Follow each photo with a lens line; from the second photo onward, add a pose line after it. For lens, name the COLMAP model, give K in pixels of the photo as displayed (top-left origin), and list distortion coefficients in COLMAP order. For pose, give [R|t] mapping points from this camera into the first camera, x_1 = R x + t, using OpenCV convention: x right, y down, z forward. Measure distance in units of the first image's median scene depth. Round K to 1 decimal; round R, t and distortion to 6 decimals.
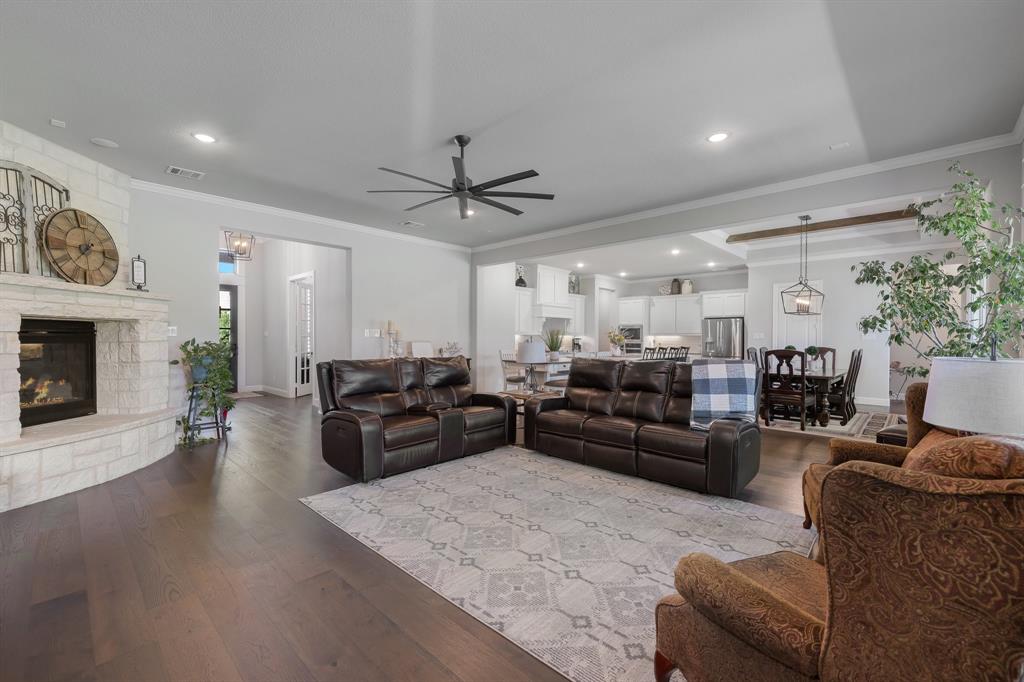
lens RADIAL K [[432.3, 0, 512.0], [0, 432.3, 341.0], [0, 0, 1]] dist [0.000505, 0.000091]
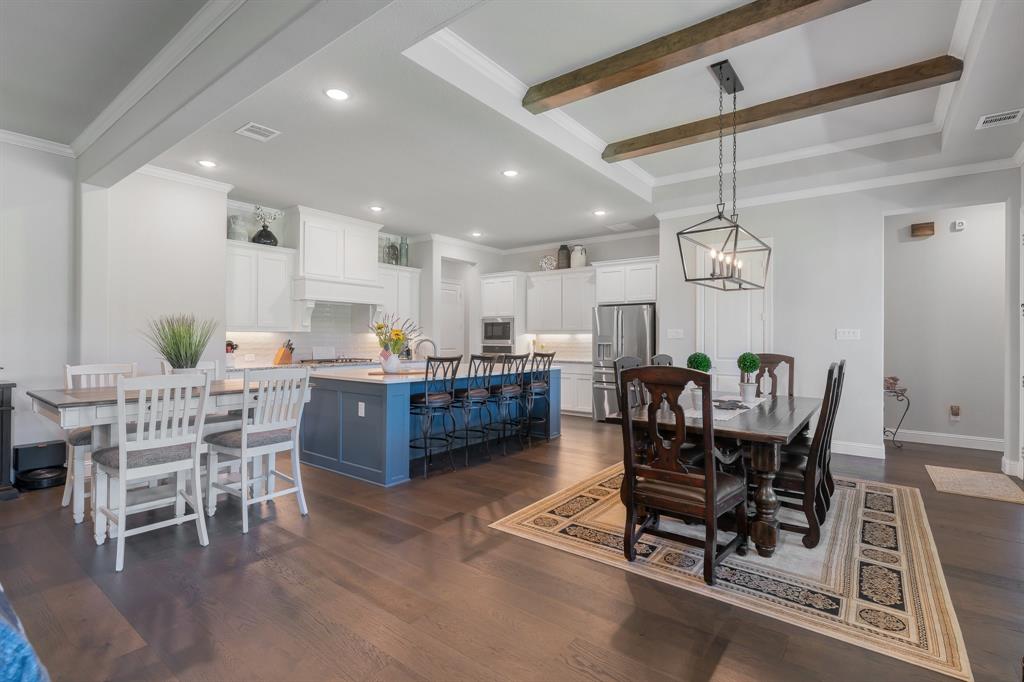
lens RADIAL K [[479.6, 0, 517.1], [0, 479.6, 335.1], [0, 0, 1]] dist [0.000932, -0.000156]
pose [[0.993947, -0.000513, 0.109857, 0.271762], [0.002094, 0.999896, -0.014280, -0.000809], [-0.109838, 0.014424, 0.993845, 0.355250]]
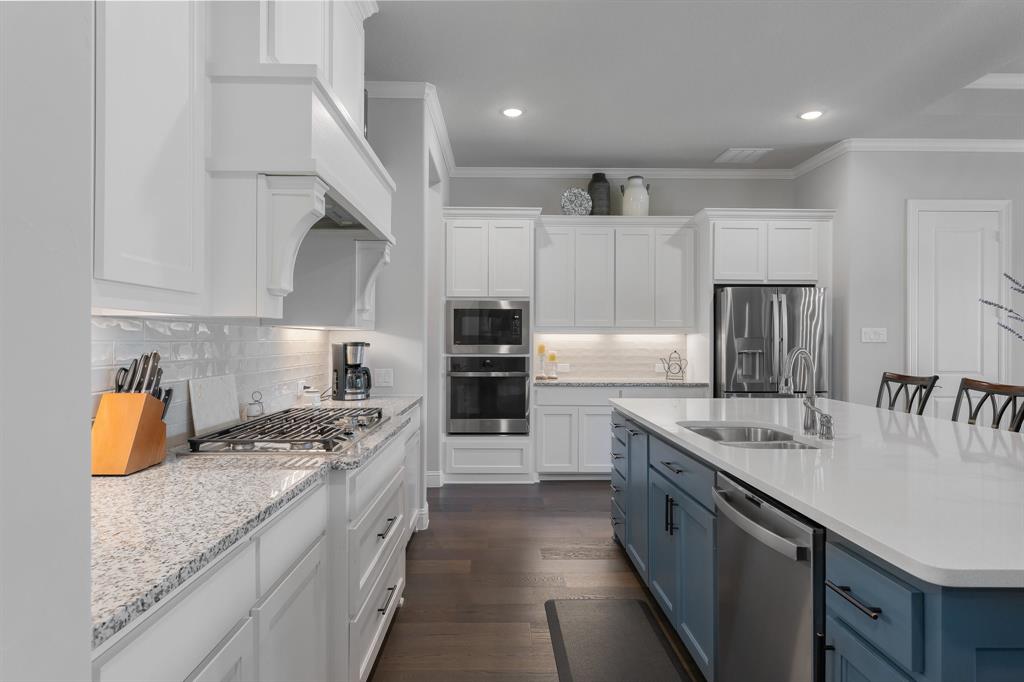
lens RADIAL K [[580.3, 0, 512.0], [0, 580.3, 341.0], [0, 0, 1]] dist [-0.000330, -0.000048]
pose [[0.711724, -0.003092, 0.702453, -0.010086], [0.005210, 0.999986, -0.000877, -0.007435], [-0.702440, 0.004284, 0.711730, 0.835150]]
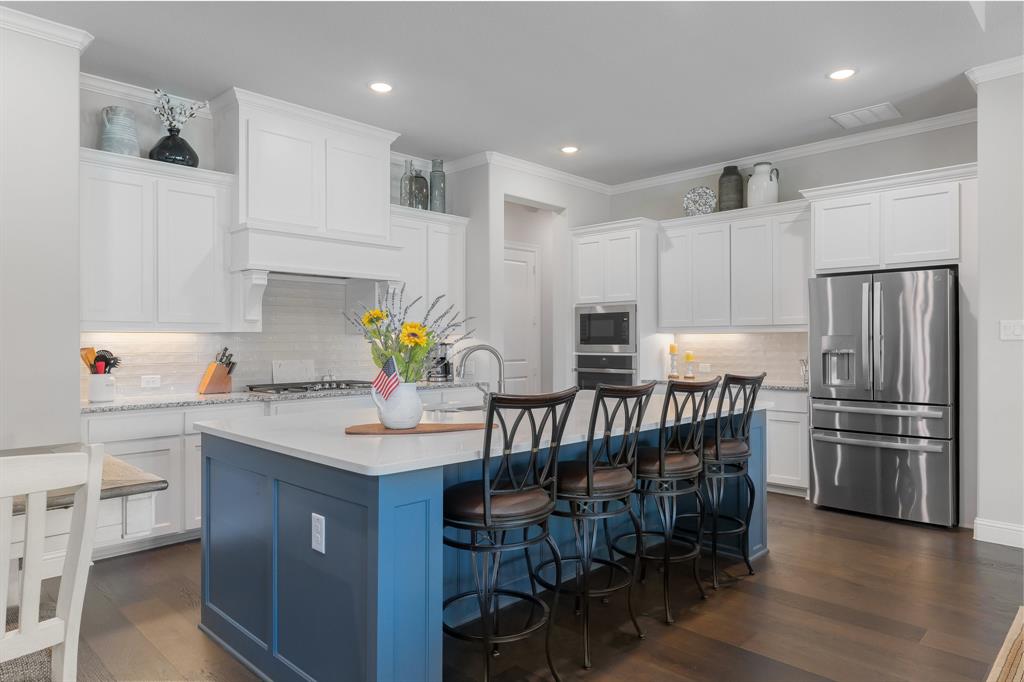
lens RADIAL K [[637.0, 0, 512.0], [0, 637.0, 341.0], [0, 0, 1]] dist [0.001465, 0.000502]
pose [[0.999801, -0.007474, -0.018478, 0.250858], [0.007307, 0.999932, -0.009113, -0.003183], [0.018545, 0.008976, 0.999788, 0.579113]]
